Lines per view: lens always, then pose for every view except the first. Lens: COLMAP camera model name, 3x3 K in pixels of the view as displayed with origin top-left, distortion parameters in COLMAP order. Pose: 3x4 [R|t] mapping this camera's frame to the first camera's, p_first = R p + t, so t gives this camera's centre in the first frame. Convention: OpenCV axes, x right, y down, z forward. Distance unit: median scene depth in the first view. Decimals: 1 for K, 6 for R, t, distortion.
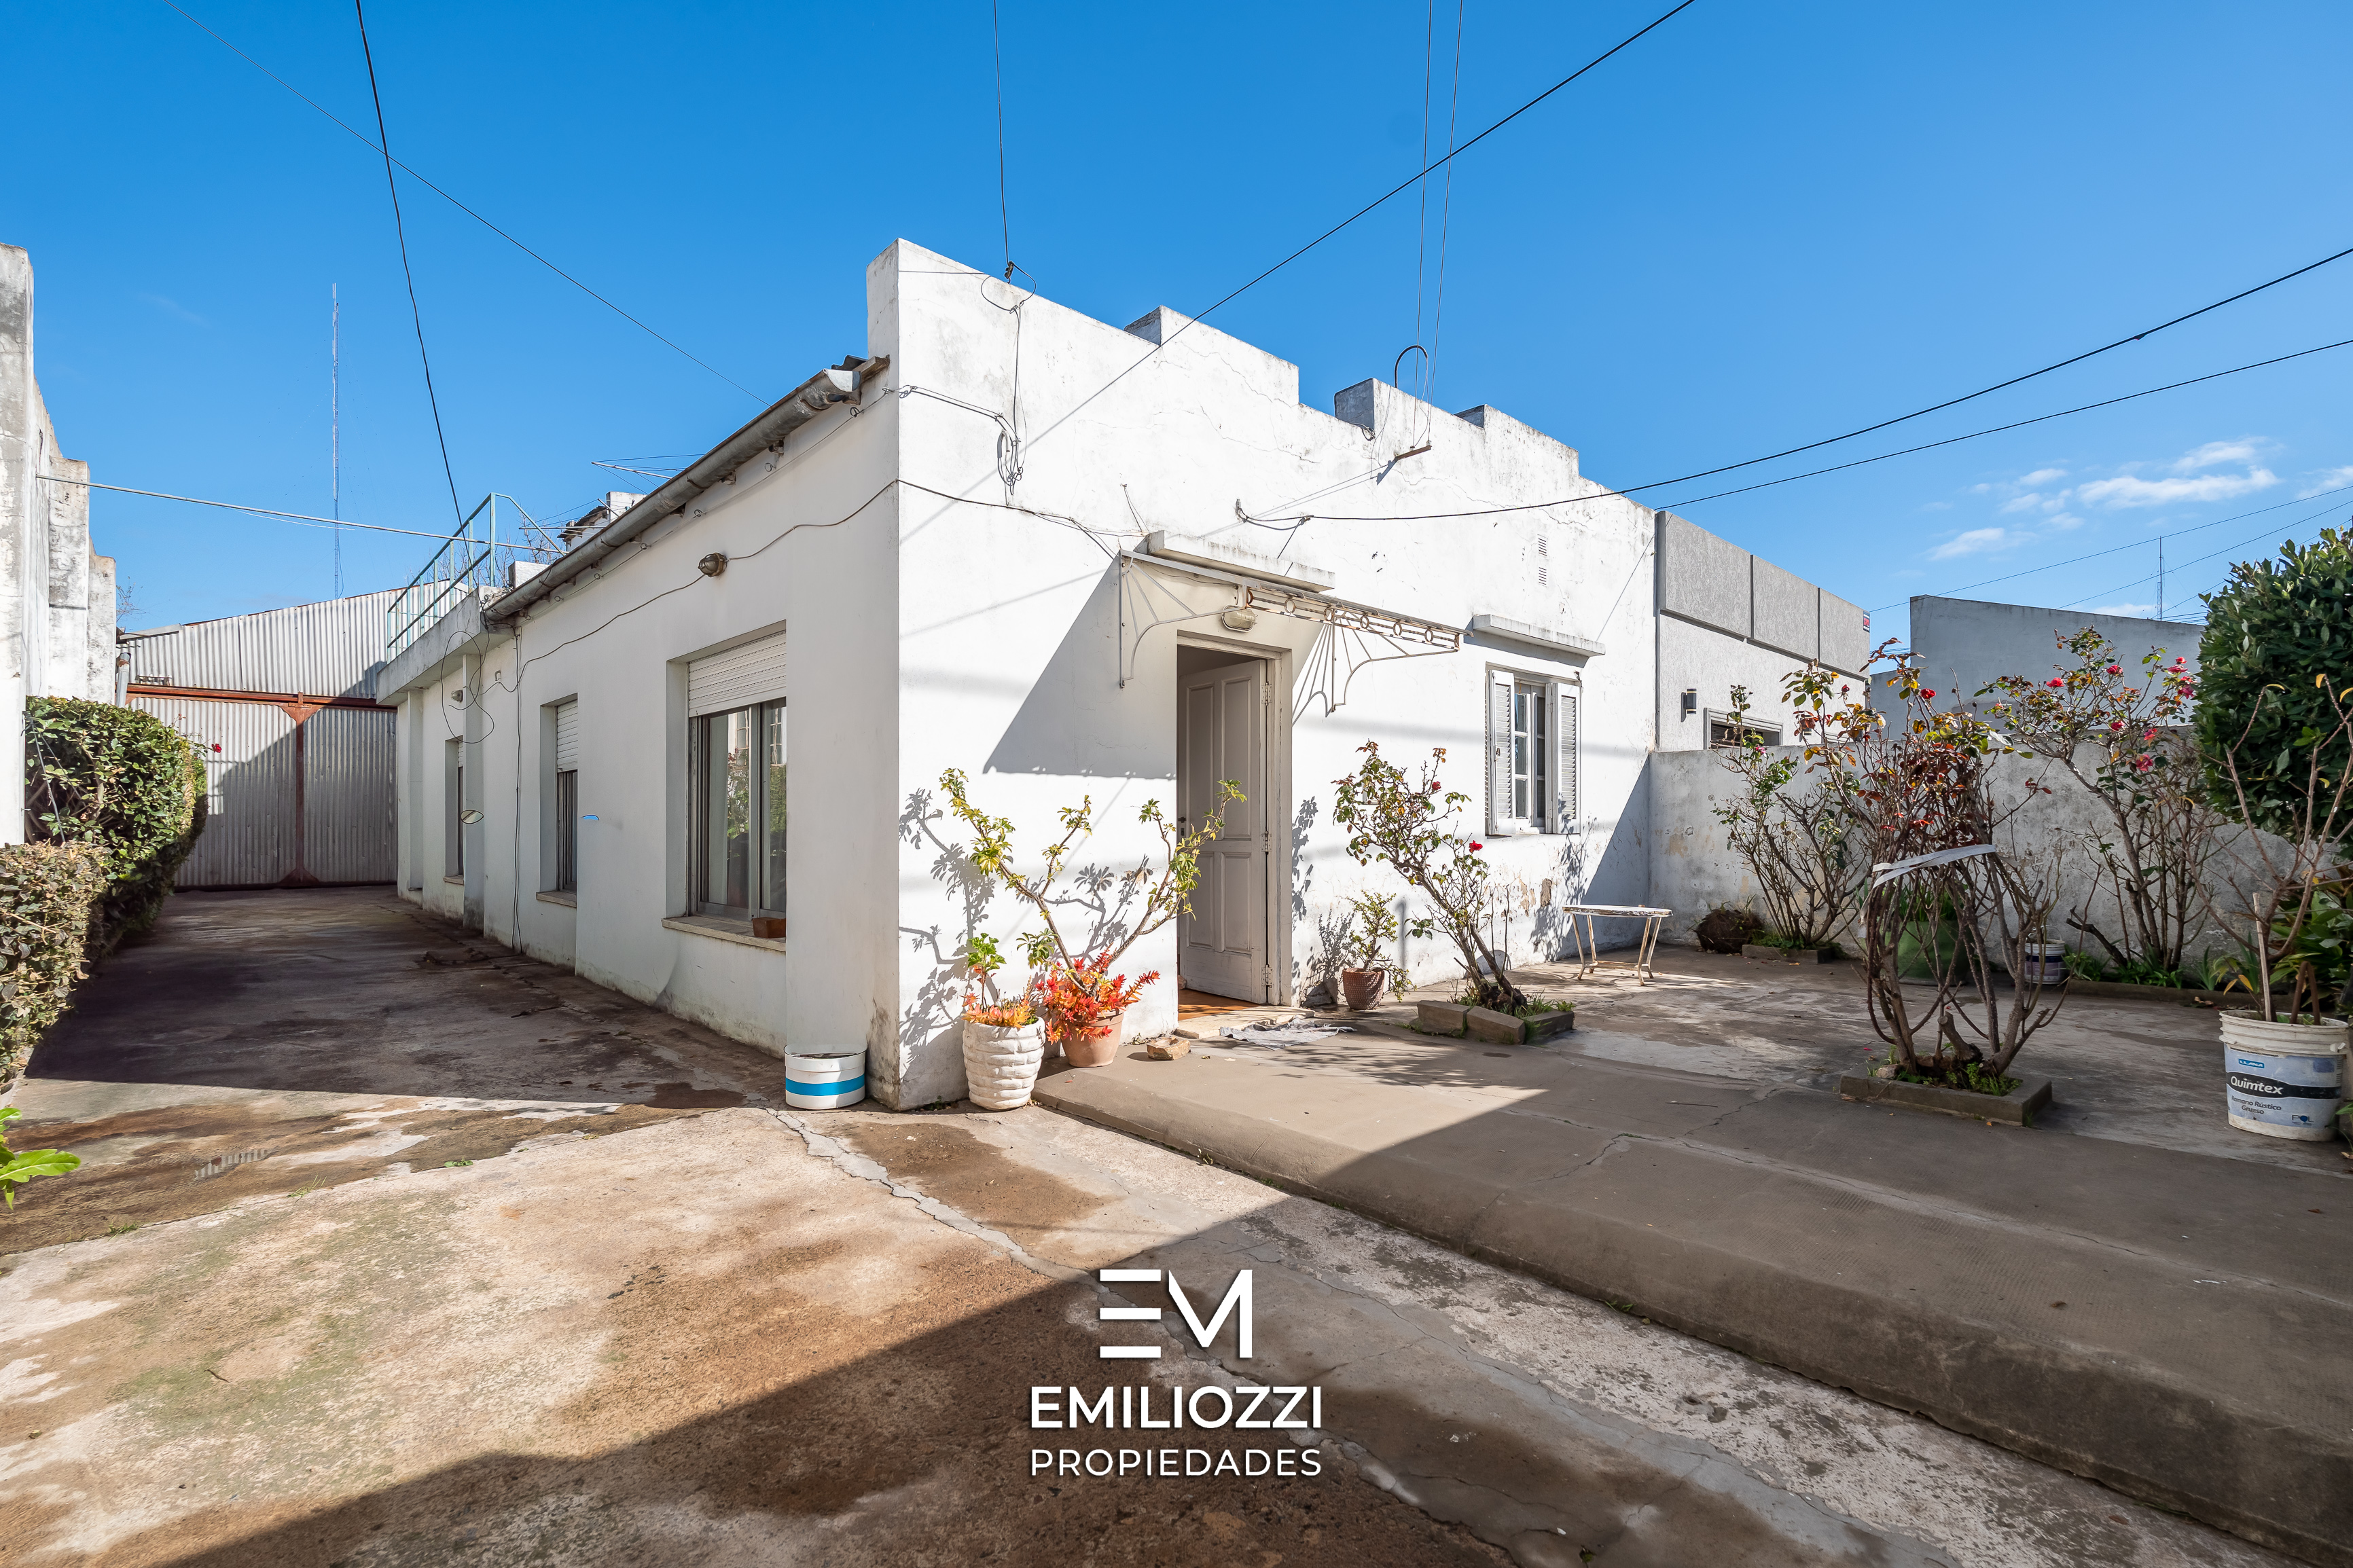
lens RADIAL K [[1087.1, 0, 1175.9], [0, 1087.1, 807.6], [0, 0, 1]] dist [-0.003890, 0.000827]
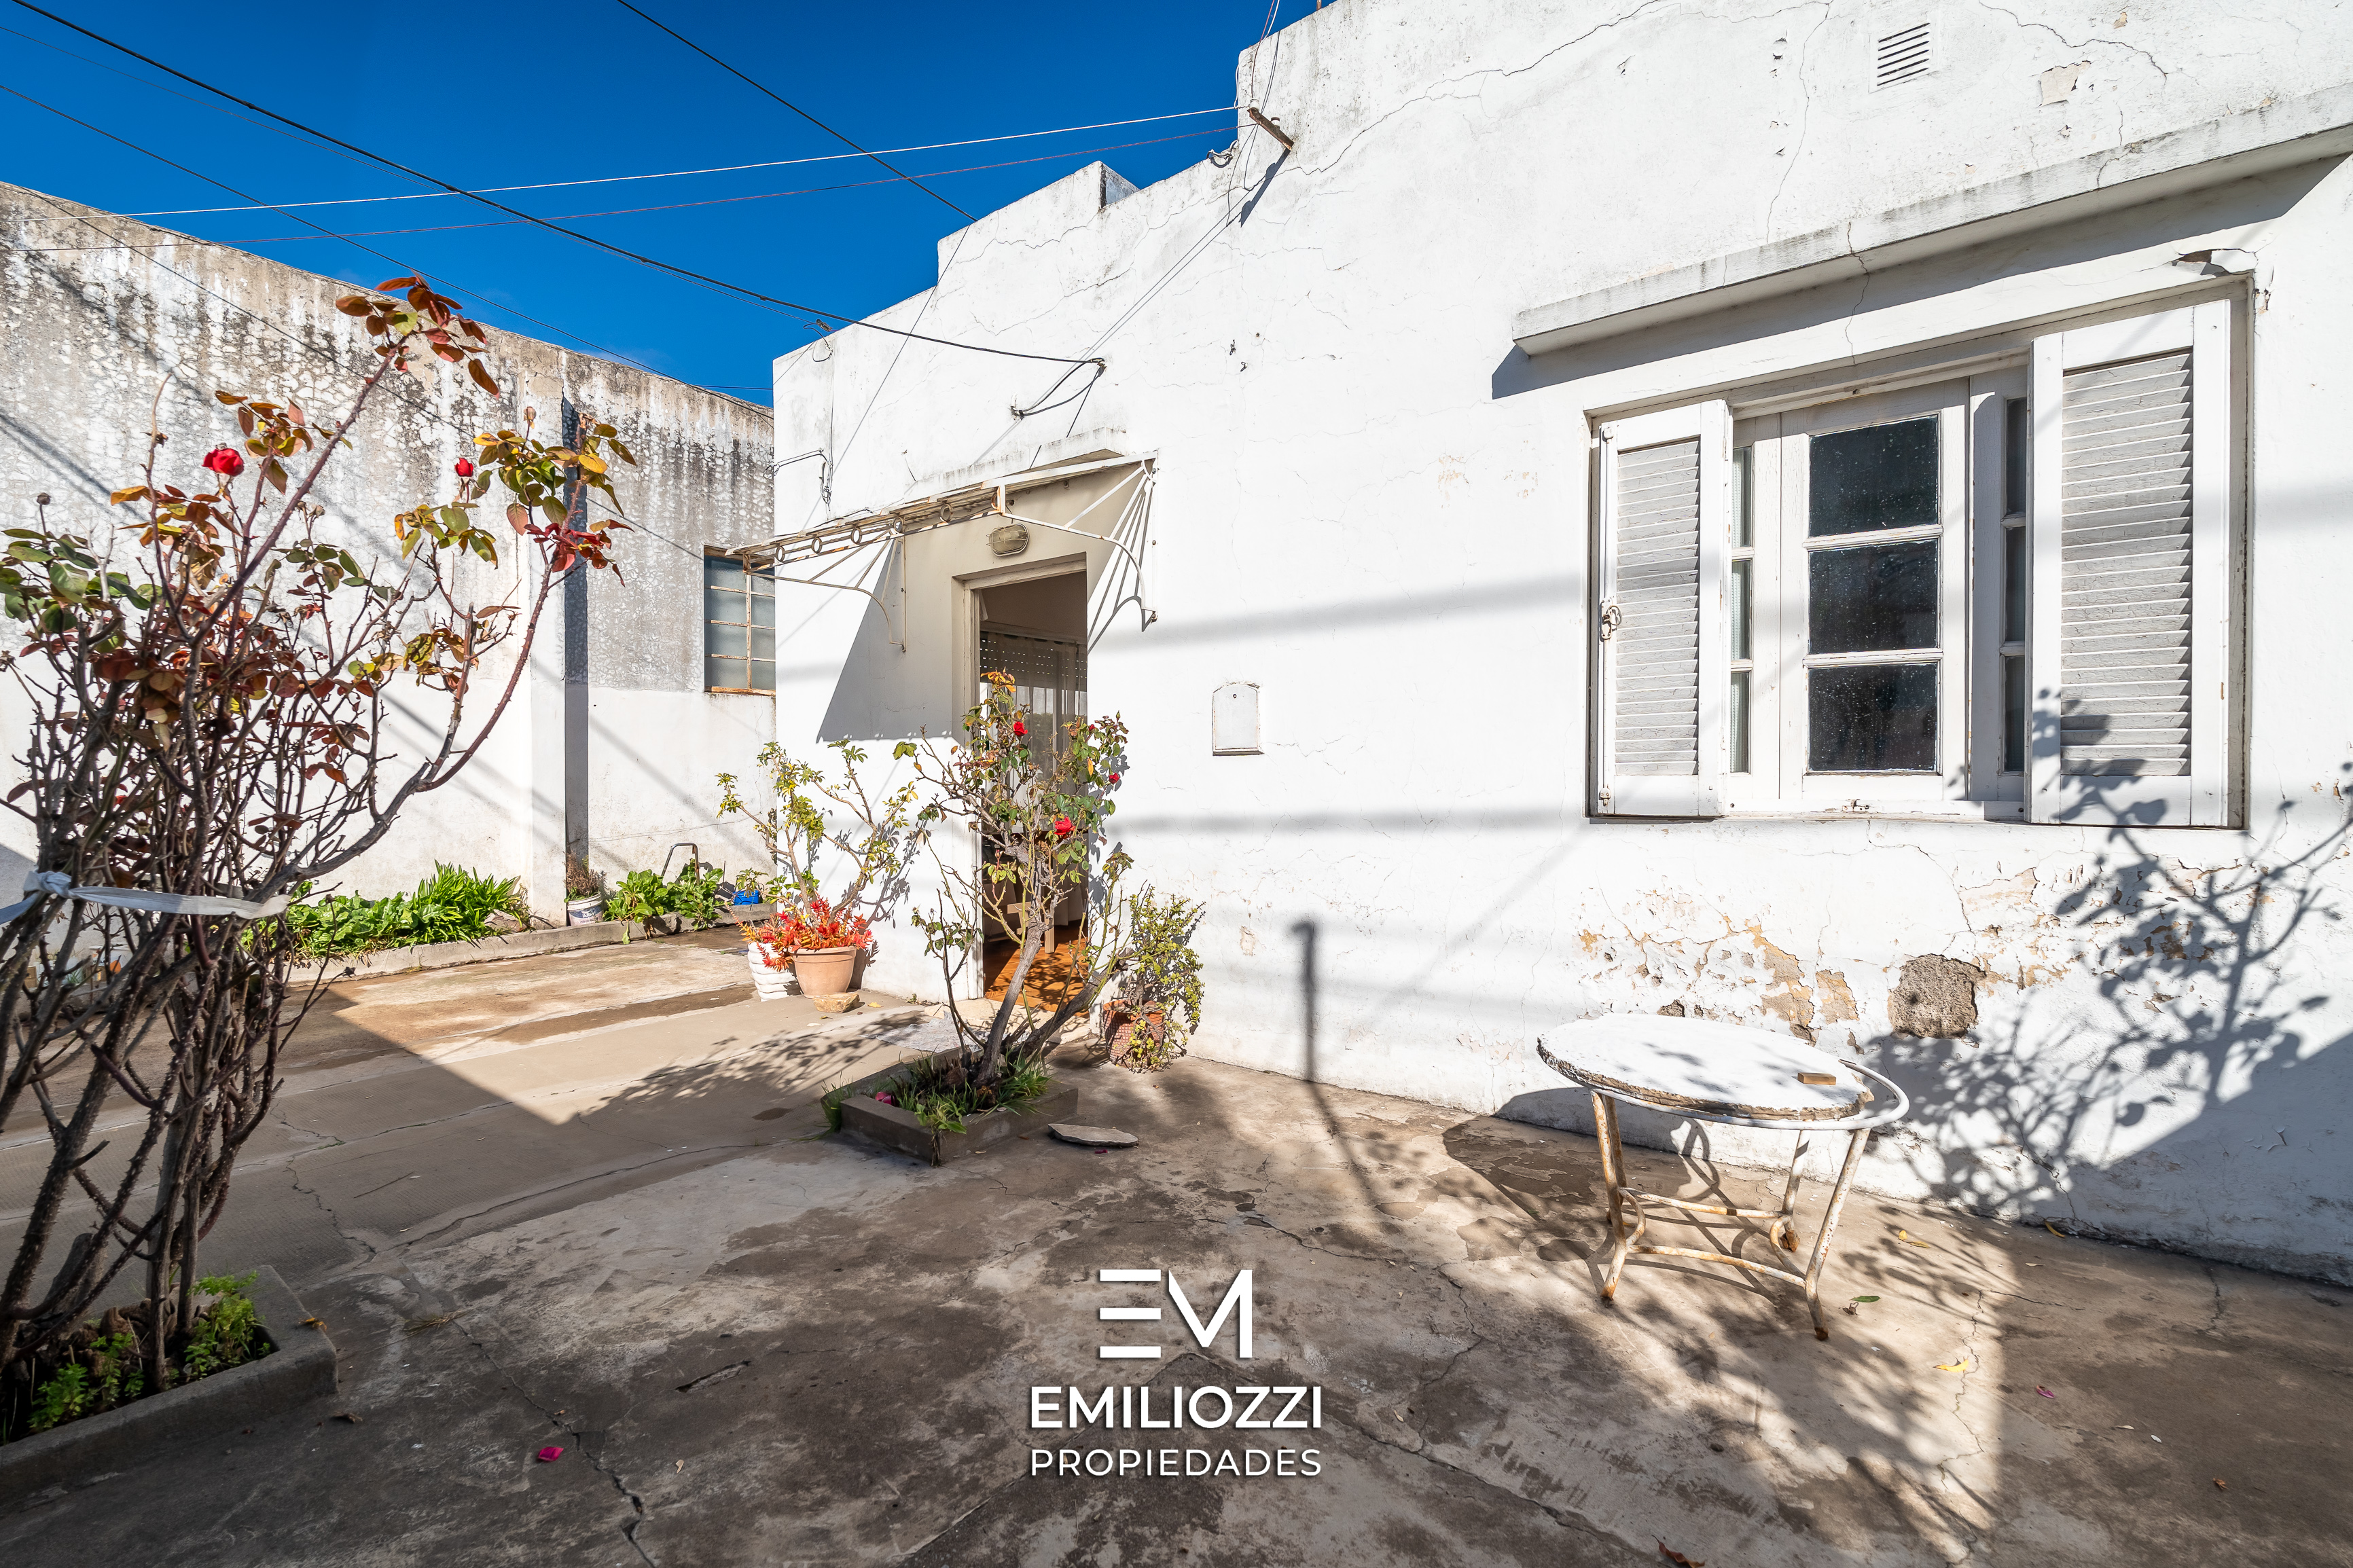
lens RADIAL K [[1024.1, 0, 1156.4], [0, 1024.1, 781.1], [0, 0, 1]] dist [-0.005283, -0.000617]
pose [[0.141175, 0.004545, -0.989974, 0.833893], [0.015362, 0.999859, 0.006781, 0.008230], [0.989865, -0.016165, 0.141085, 0.973333]]
